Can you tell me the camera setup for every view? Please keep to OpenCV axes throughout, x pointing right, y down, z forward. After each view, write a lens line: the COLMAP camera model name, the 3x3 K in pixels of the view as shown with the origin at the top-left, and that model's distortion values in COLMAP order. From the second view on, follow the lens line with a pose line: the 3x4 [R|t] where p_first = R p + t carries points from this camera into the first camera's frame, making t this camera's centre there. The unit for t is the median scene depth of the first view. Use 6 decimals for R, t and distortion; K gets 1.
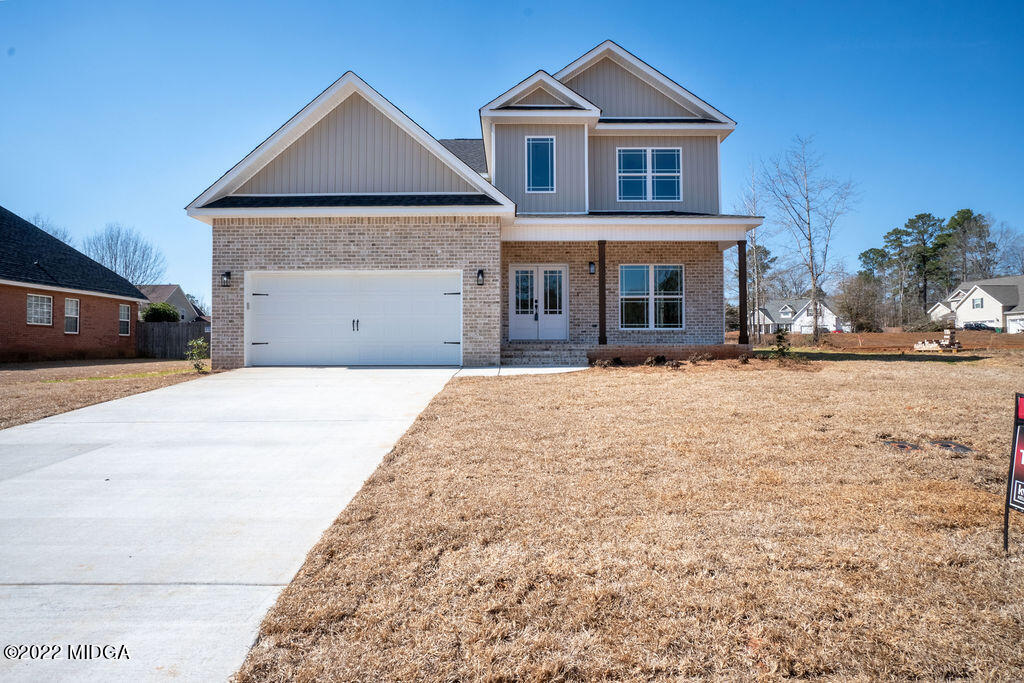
lens RADIAL K [[534.9, 0, 512.0], [0, 534.9, 341.5], [0, 0, 1]] dist [-0.030833, 0.000469]
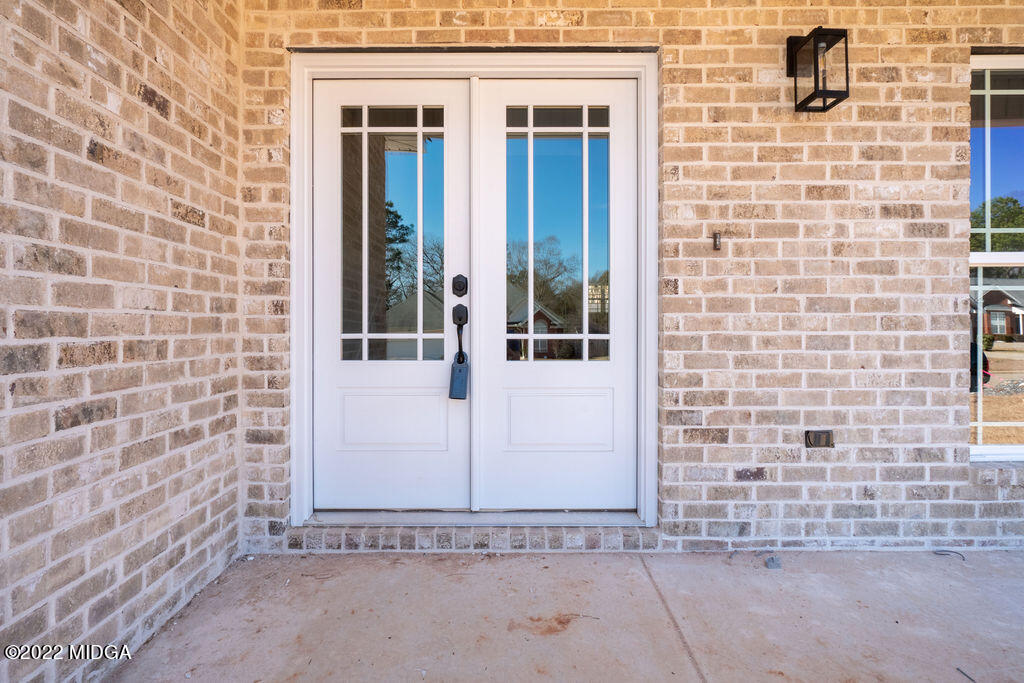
lens RADIAL K [[483.6, 0, 506.6], [0, 483.6, 336.2], [0, 0, 1]] dist [-0.037186, 0.017035]
pose [[0.999997, 0.001271, 0.002054, 0.060247], [-0.001324, 0.999669, 0.025677, -0.063251], [-0.002021, -0.025680, 0.999668, 0.852041]]
